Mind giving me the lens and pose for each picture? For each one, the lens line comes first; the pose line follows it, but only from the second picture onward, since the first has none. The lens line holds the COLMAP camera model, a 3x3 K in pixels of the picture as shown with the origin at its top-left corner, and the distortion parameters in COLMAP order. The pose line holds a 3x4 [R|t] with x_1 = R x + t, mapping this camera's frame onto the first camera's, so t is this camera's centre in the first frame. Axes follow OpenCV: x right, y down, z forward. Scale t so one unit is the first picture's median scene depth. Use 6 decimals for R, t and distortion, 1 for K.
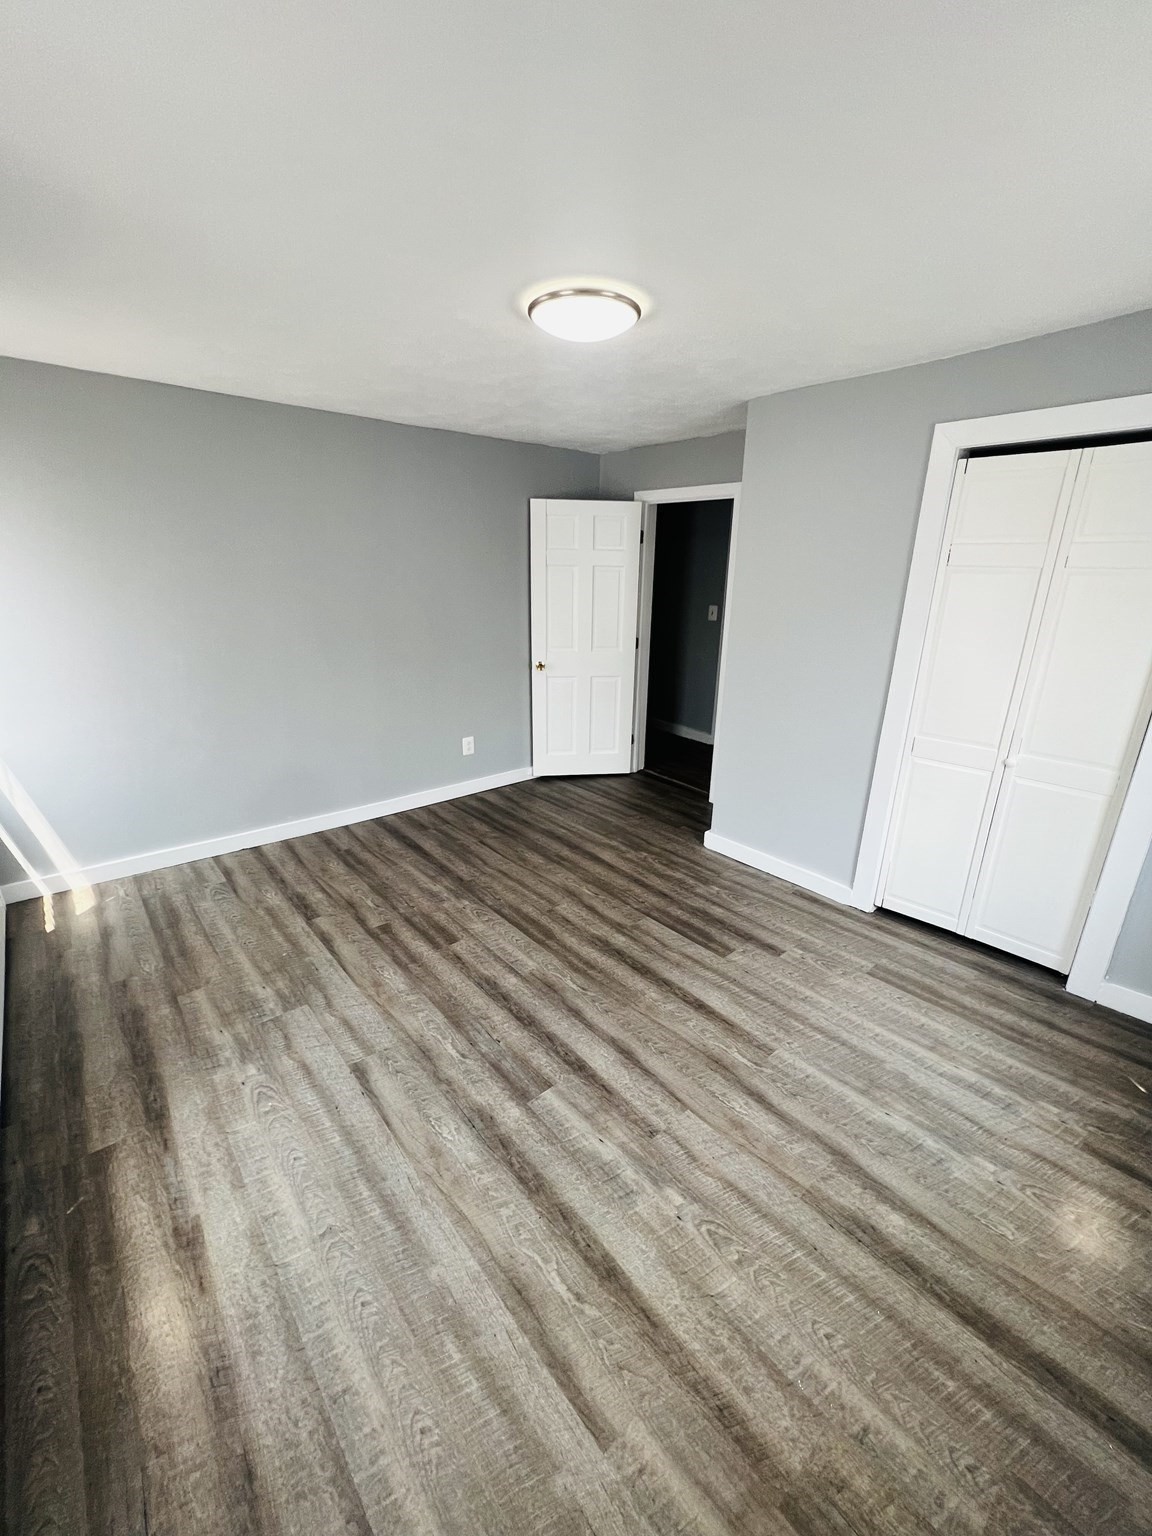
lens RADIAL K [[616.1, 0, 576.0], [0, 616.1, 768.0], [0, 0, 1]] dist [-0.002789, 0.000084]
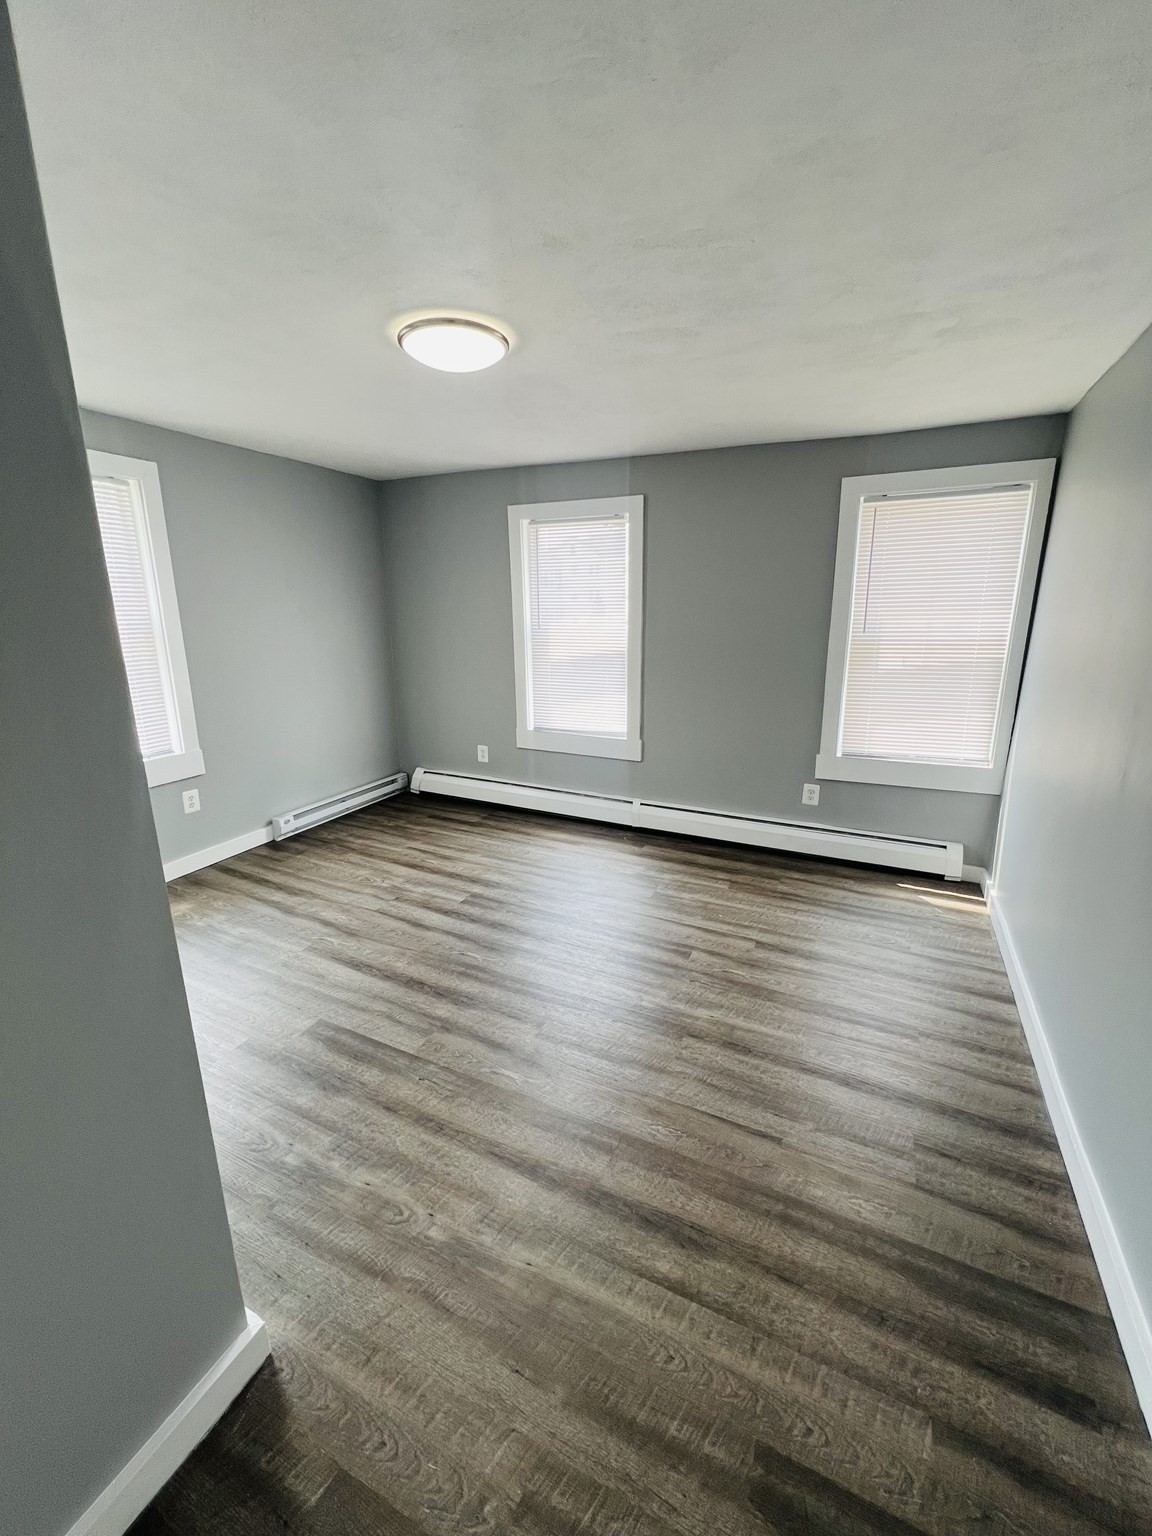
lens RADIAL K [[613.2, 0, 576.0], [0, 613.2, 768.0], [0, 0, 1]] dist [-0.003661, 0.000143]
pose [[-0.914064, 0.095083, -0.394268, 0.269857], [-0.135577, 0.844568, 0.517999, -0.630481], [0.382239, 0.526938, -0.759098, 2.019106]]
